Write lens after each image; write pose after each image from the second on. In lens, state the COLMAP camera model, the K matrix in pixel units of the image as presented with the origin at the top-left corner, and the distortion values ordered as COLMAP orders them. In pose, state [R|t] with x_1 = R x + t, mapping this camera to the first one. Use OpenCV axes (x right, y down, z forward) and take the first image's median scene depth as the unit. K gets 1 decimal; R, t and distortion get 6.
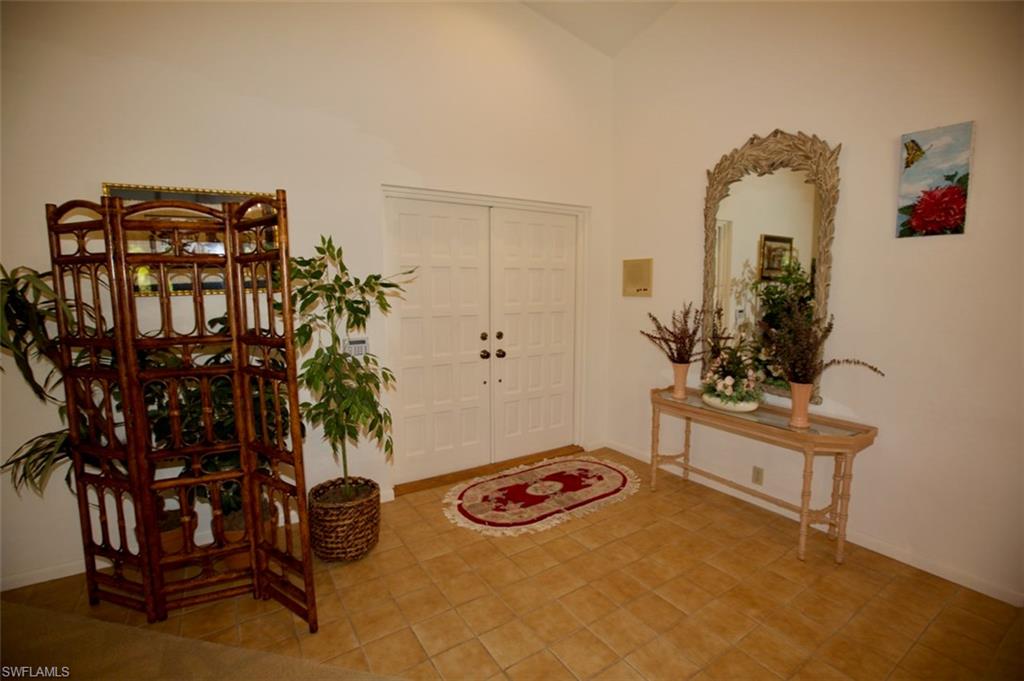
lens RADIAL K [[465.9, 0, 508.5], [0, 465.9, 333.0], [0, 0, 1]] dist [-0.036603, 0.004713]
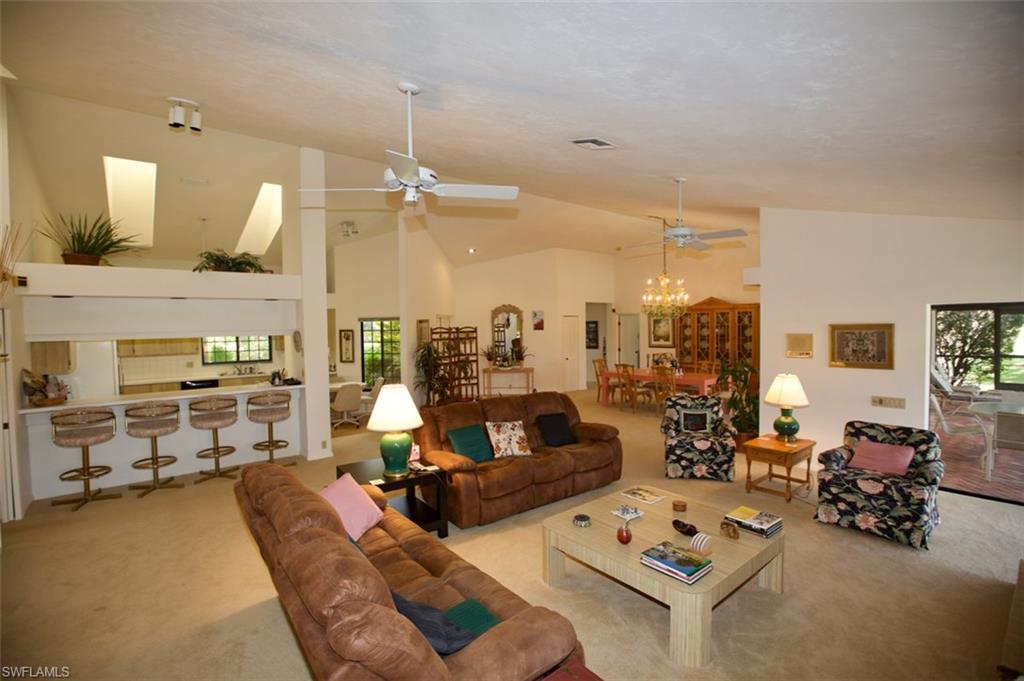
lens RADIAL K [[465.9, 0, 513.1], [0, 465.9, 340.5], [0, 0, 1]] dist [-0.036603, 0.004713]
pose [[0.626346, -0.029264, 0.778996, -3.335907], [0.091485, 0.995149, -0.036174, 0.074940], [-0.774159, 0.093924, 0.625985, -2.072715]]
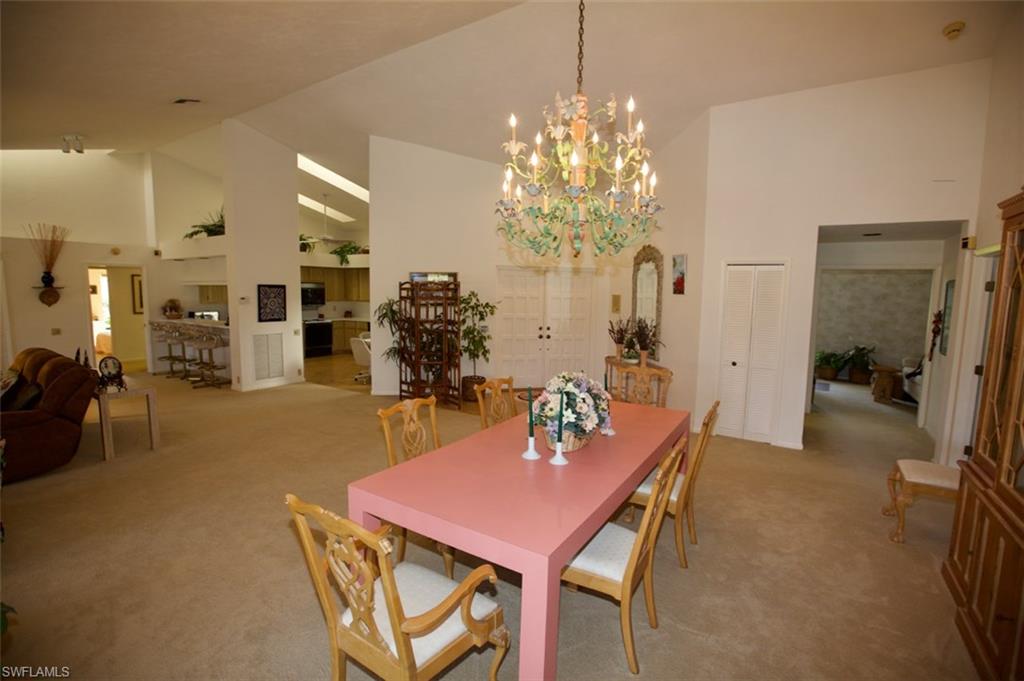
lens RADIAL K [[465.9, 0, 509.4], [0, 465.9, 340.6], [0, 0, 1]] dist [-0.036603, 0.004713]
pose [[0.936866, 0.056369, -0.345116, 0.891249], [-0.055611, 0.998379, 0.012105, 0.072068], [0.345239, 0.007851, 0.938482, -1.748753]]
